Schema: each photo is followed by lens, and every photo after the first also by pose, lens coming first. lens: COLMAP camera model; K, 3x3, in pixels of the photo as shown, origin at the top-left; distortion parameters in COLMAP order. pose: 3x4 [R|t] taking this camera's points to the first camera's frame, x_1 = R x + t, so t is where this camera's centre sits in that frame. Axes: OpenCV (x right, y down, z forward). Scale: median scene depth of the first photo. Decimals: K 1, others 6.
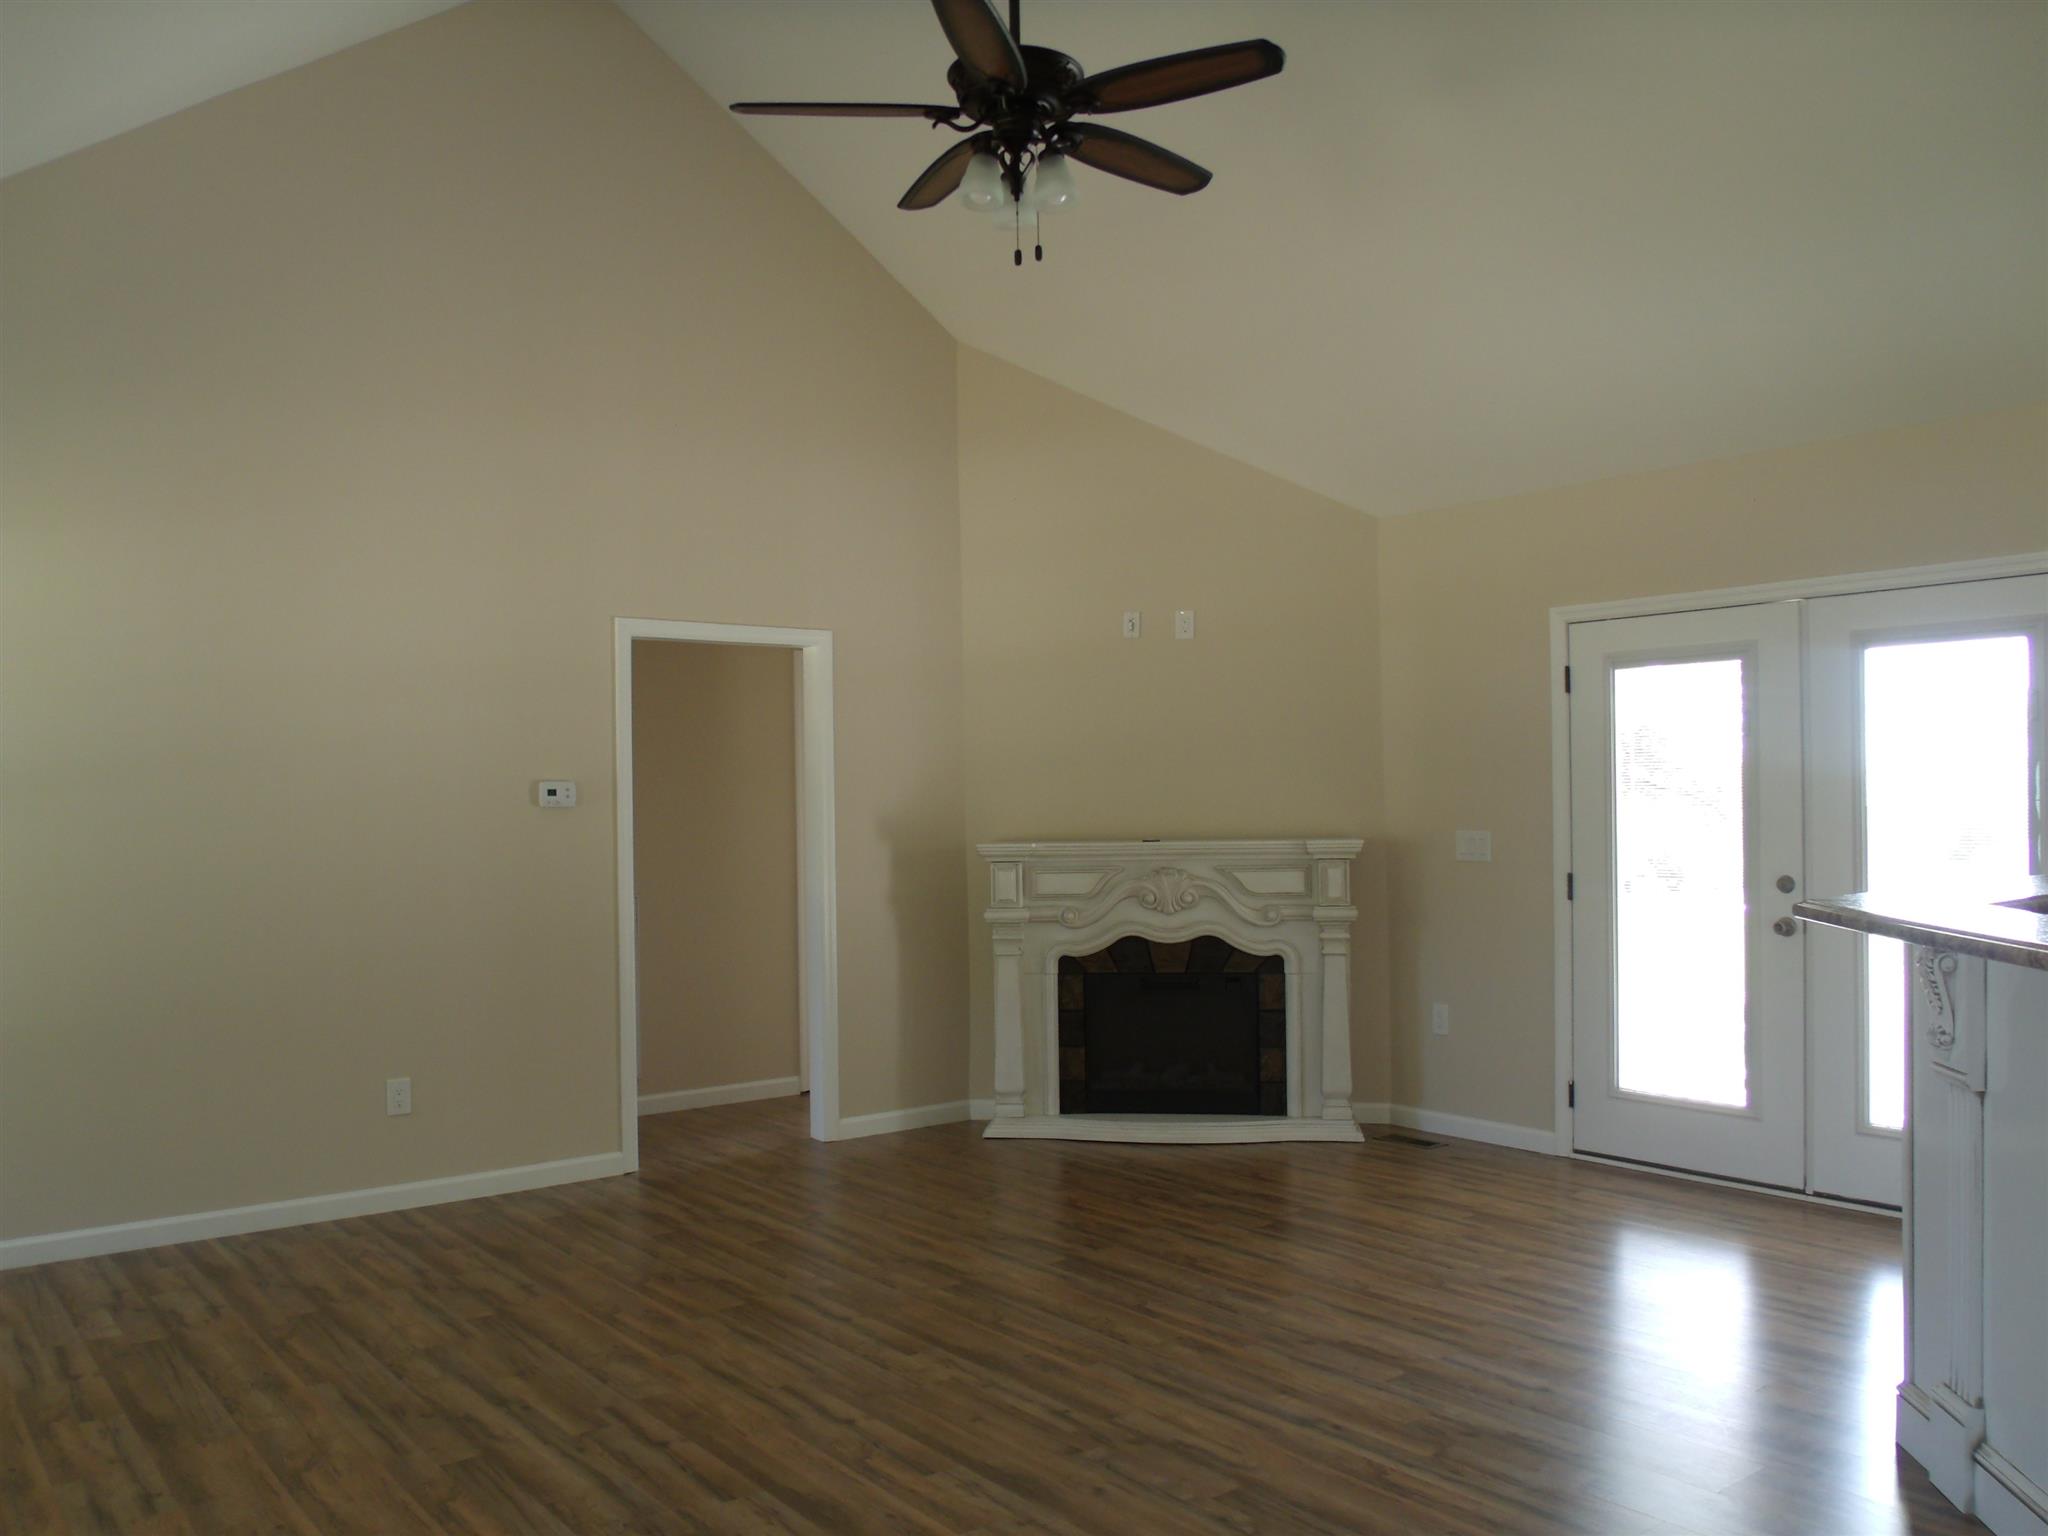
lens RADIAL K [[1599.2, 0, 1024.0], [0, 1599.2, 768.0], [0, 0, 1]] dist [-0.050812, 0.009538]
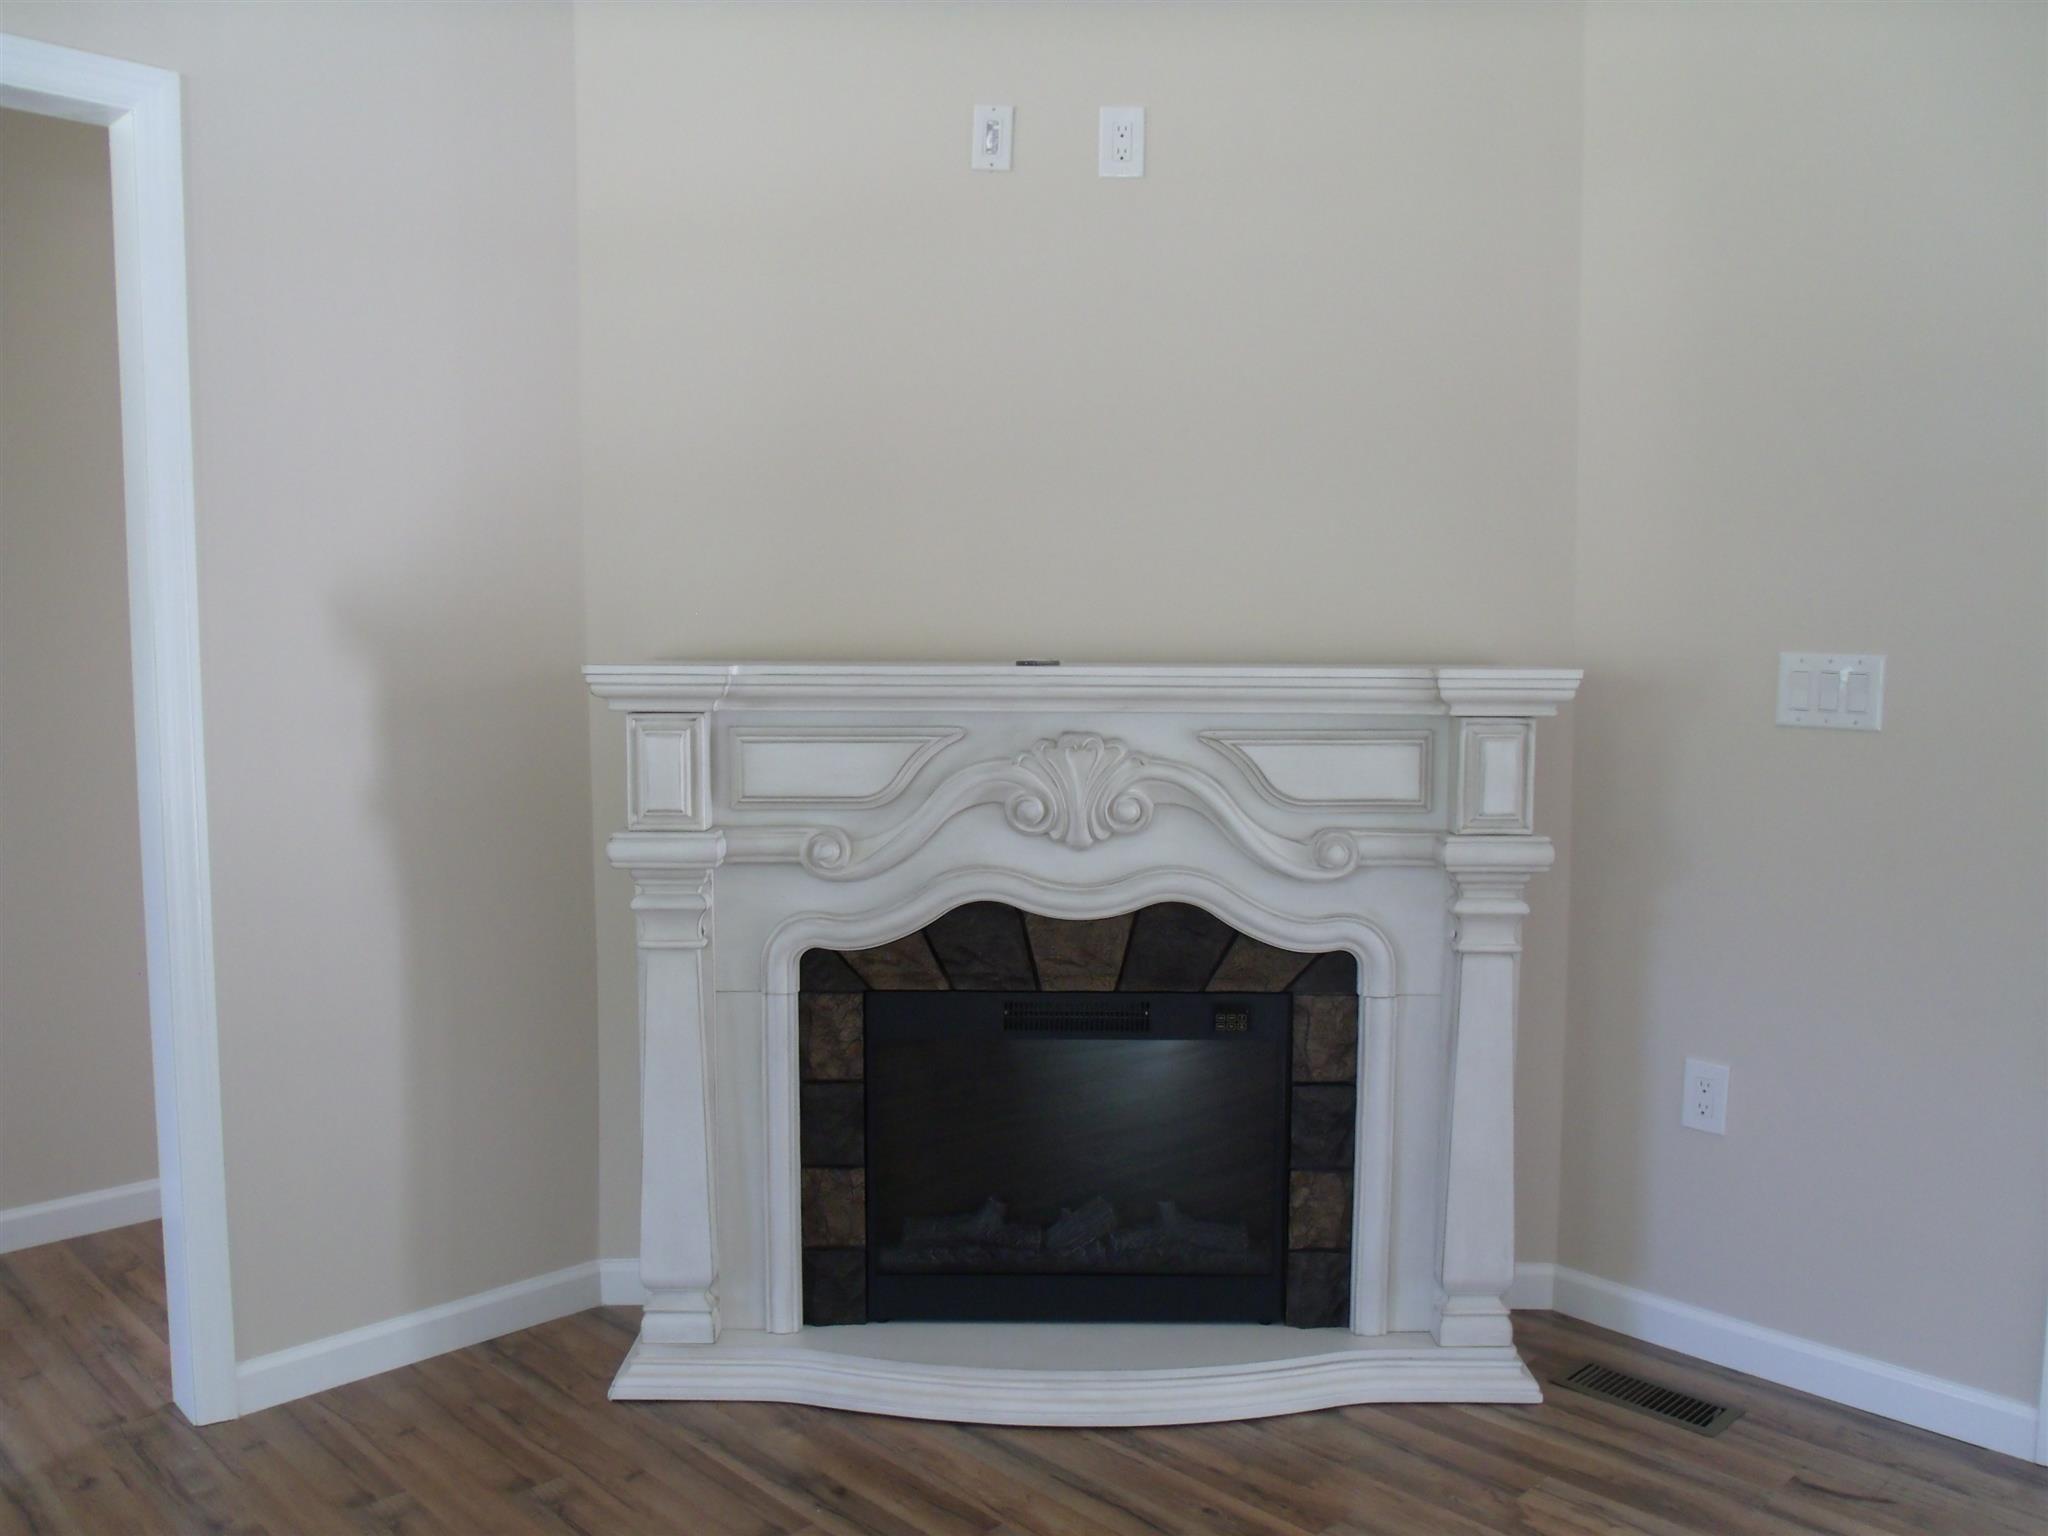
lens RADIAL K [[1599.2, 0, 1024.0], [0, 1599.2, 768.0], [0, 0, 1]] dist [-0.050812, 0.009538]
pose [[0.991740, 0.007364, 0.128052, 0.025821], [-0.021175, 0.994052, 0.106828, 0.029138], [-0.126504, -0.108657, 0.985997, 0.610948]]
